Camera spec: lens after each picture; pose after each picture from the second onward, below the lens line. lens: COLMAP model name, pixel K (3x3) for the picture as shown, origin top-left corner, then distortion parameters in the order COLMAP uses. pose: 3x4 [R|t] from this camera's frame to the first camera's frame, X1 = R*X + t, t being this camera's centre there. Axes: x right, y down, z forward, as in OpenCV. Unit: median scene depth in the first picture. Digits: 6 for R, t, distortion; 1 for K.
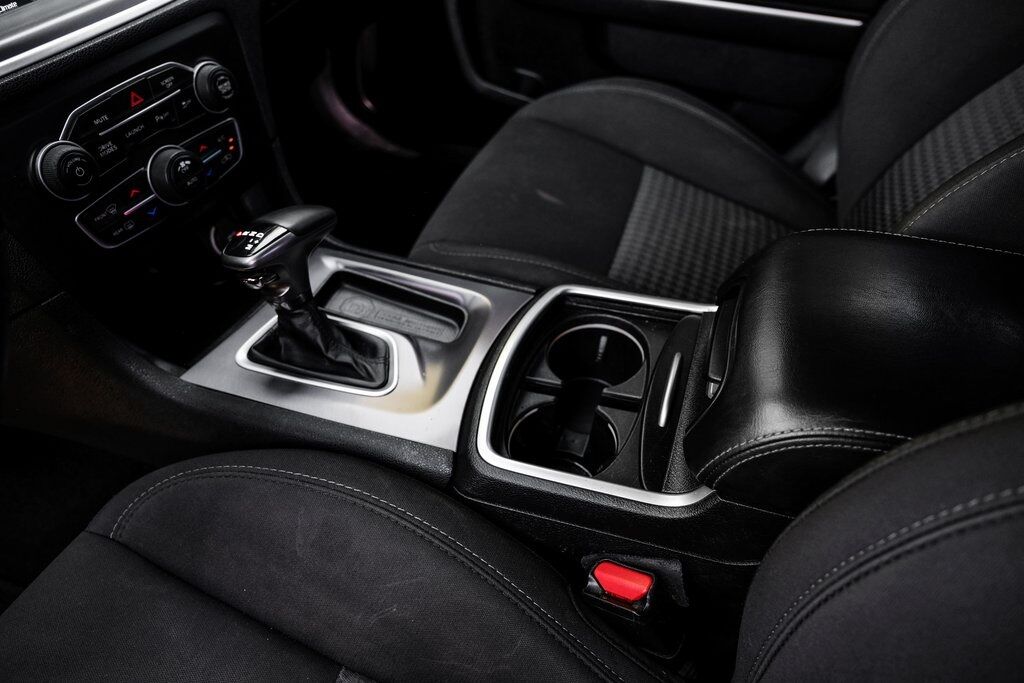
lens RADIAL K [[696.1, 0, 512.0], [0, 696.1, 341.5], [0, 0, 1]] dist [-0.029122, -0.000240]
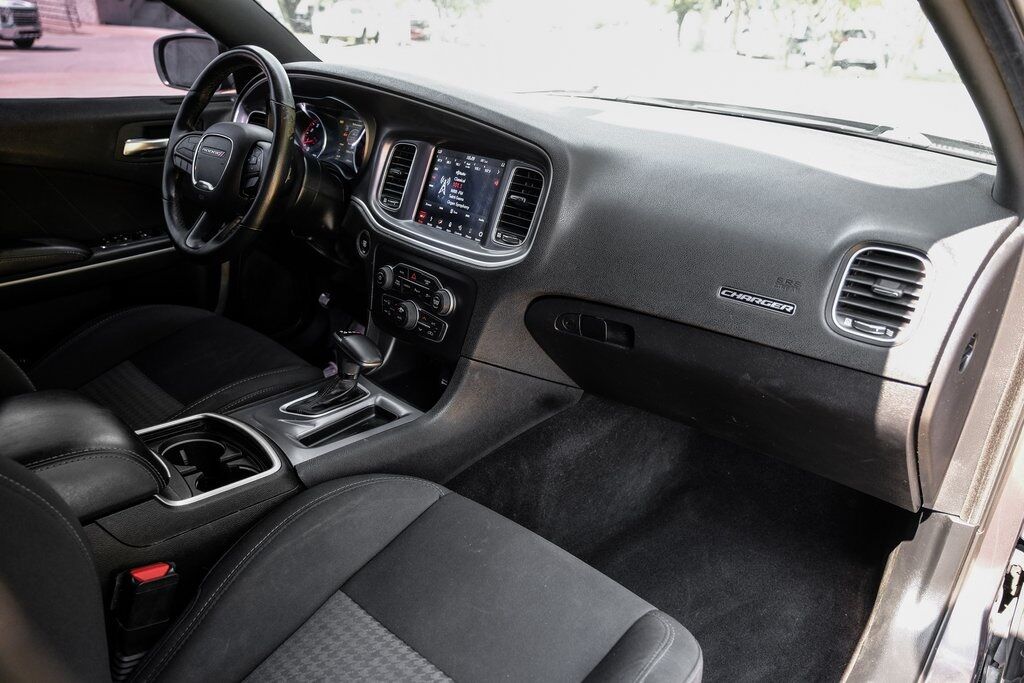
lens RADIAL K [[696.1, 0, 512.0], [0, 696.1, 341.5], [0, 0, 1]] dist [-0.029122, -0.000240]
pose [[-0.371566, 0.349579, -0.860077, 1.152311], [-0.674554, 0.534868, 0.508815, -1.416895], [0.637899, 0.769227, 0.037072, 1.167430]]
